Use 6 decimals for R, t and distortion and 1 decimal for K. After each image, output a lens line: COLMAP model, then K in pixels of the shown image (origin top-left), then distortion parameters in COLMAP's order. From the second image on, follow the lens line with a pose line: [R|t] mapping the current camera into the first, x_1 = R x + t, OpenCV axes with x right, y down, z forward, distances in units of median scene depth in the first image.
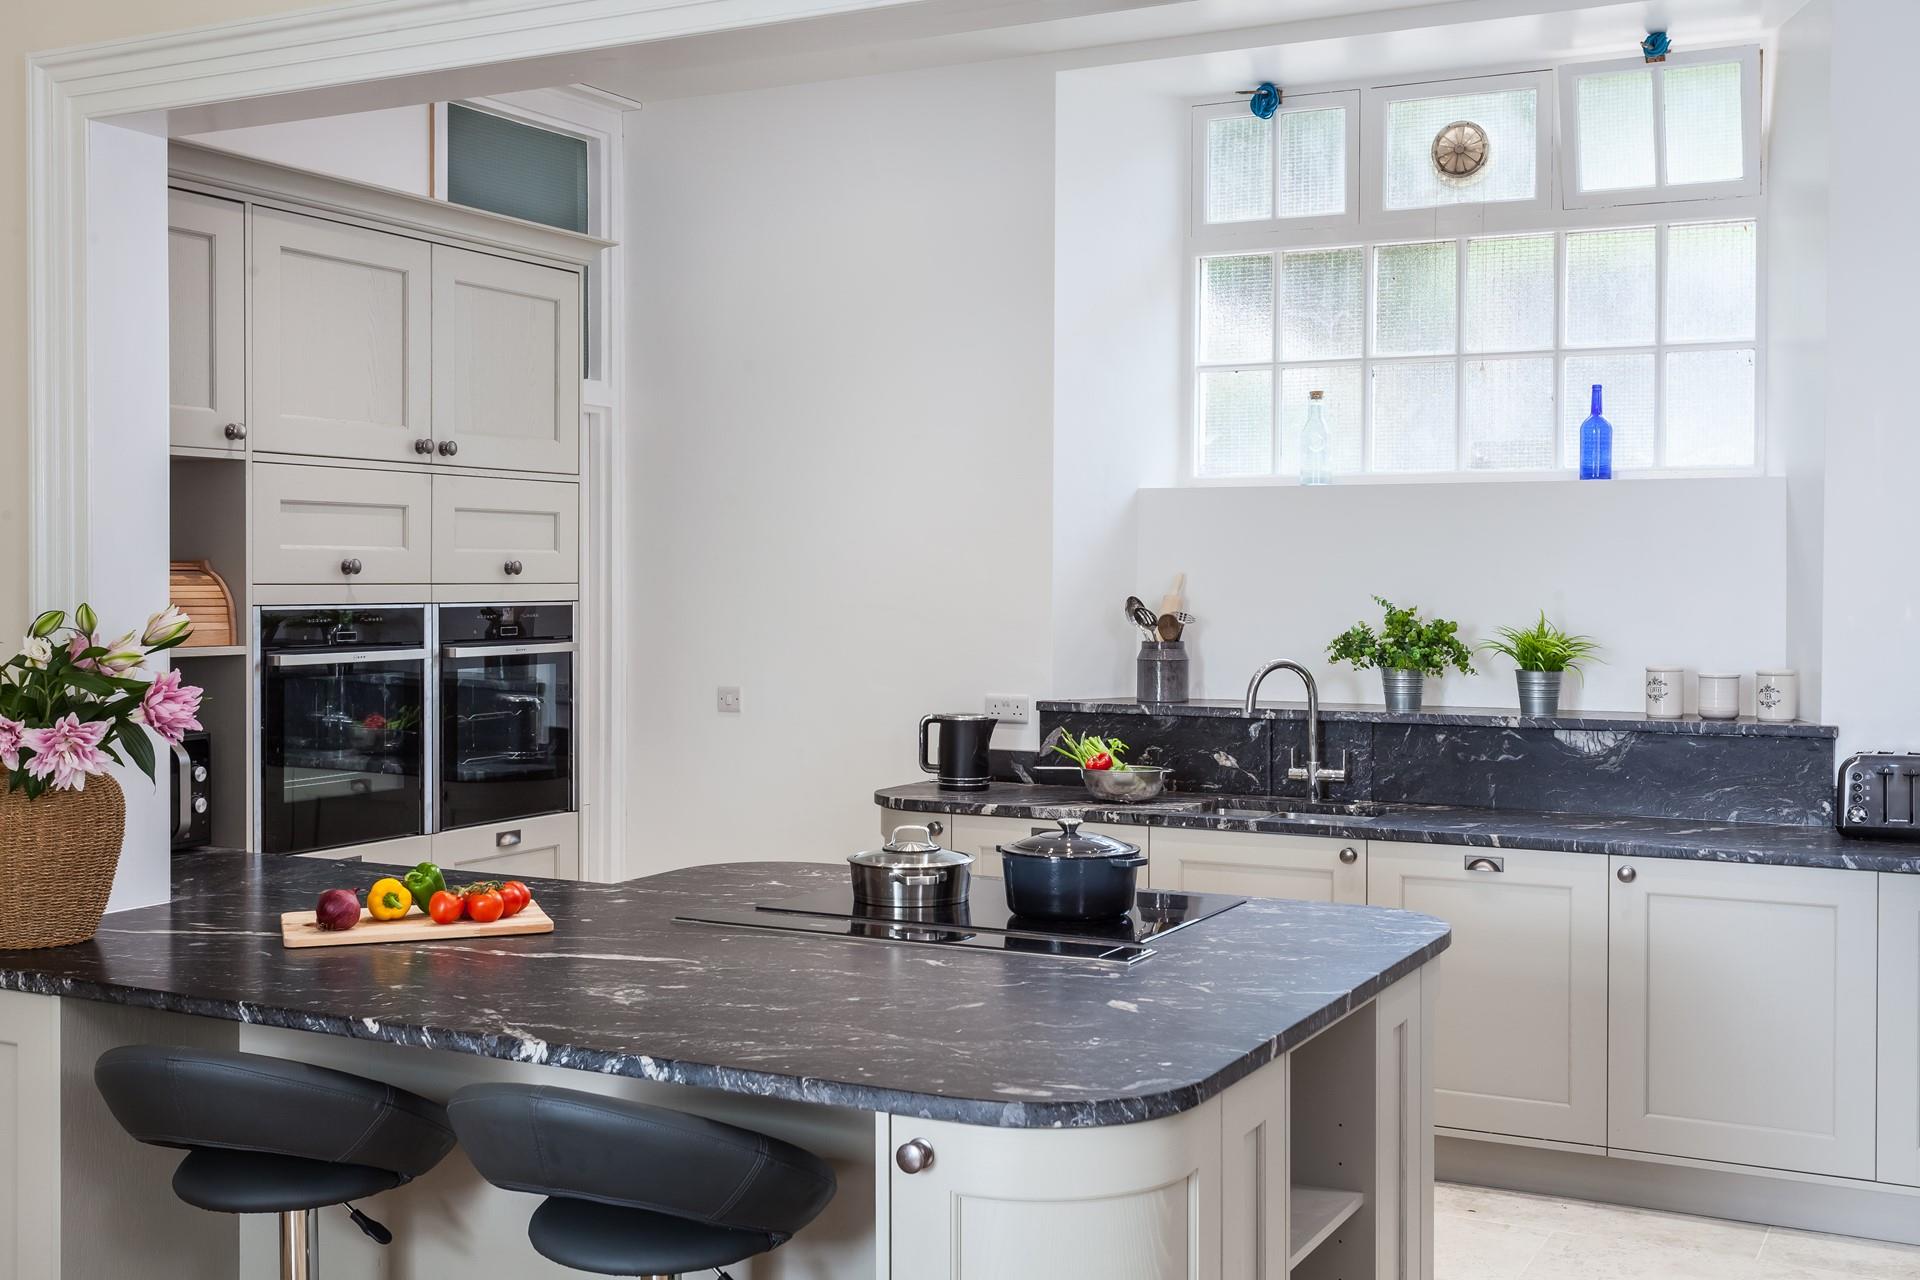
lens RADIAL K [[2149.3, 0, 960.0], [0, 2149.3, 640.0], [0, 0, 1]] dist [-0.003533, 0.030324]
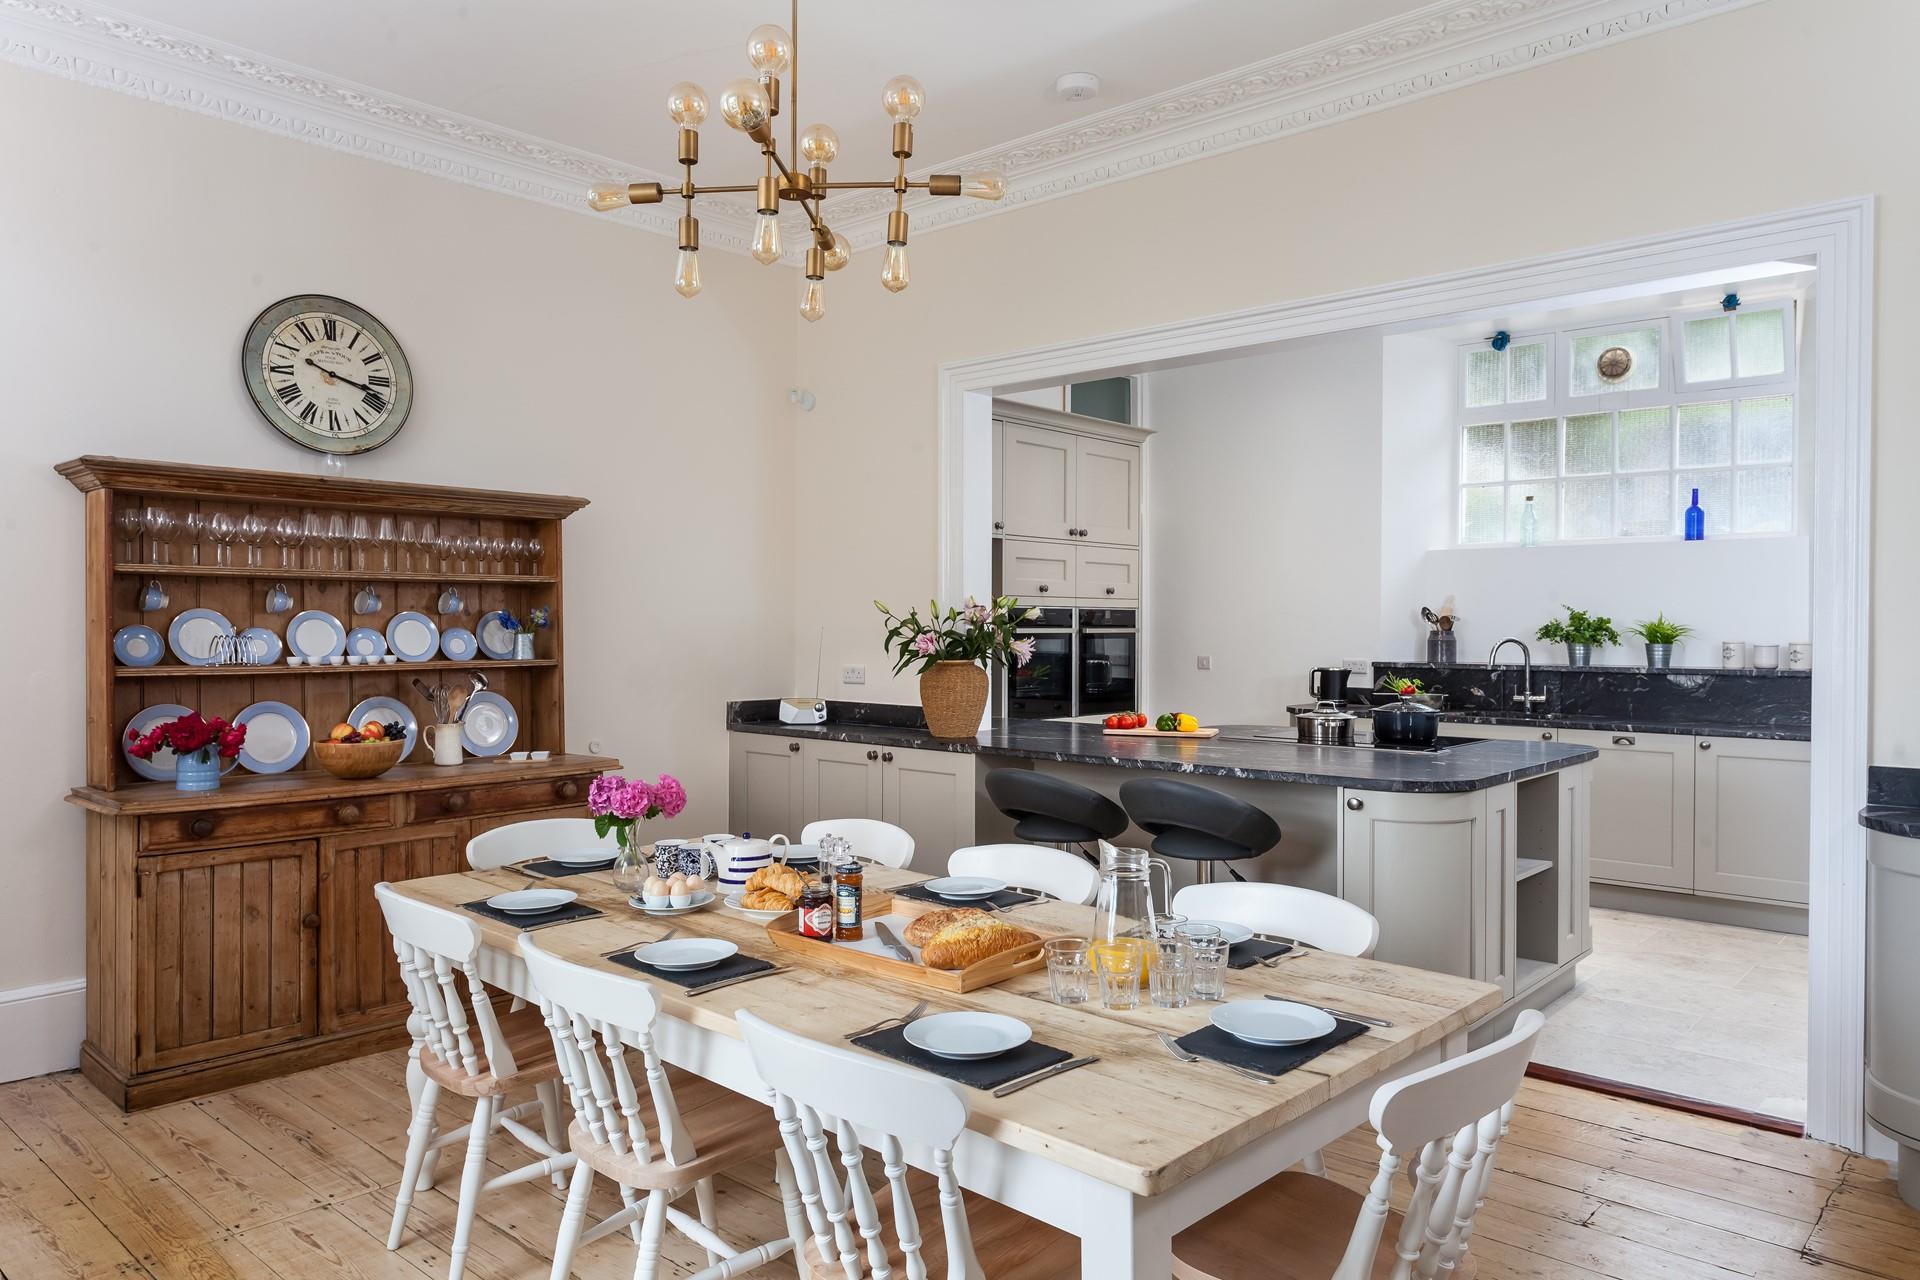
lens RADIAL K [[1312.5, 0, 960.0], [0, 1312.5, 640.0], [0, 0, 1]] dist [0.002781, 0.001863]
pose [[0.969942, 0.002792, -0.243322, -0.038776], [-0.006375, 0.999882, -0.013942, 0.030218], [0.243254, 0.015074, 0.969845, -0.241331]]
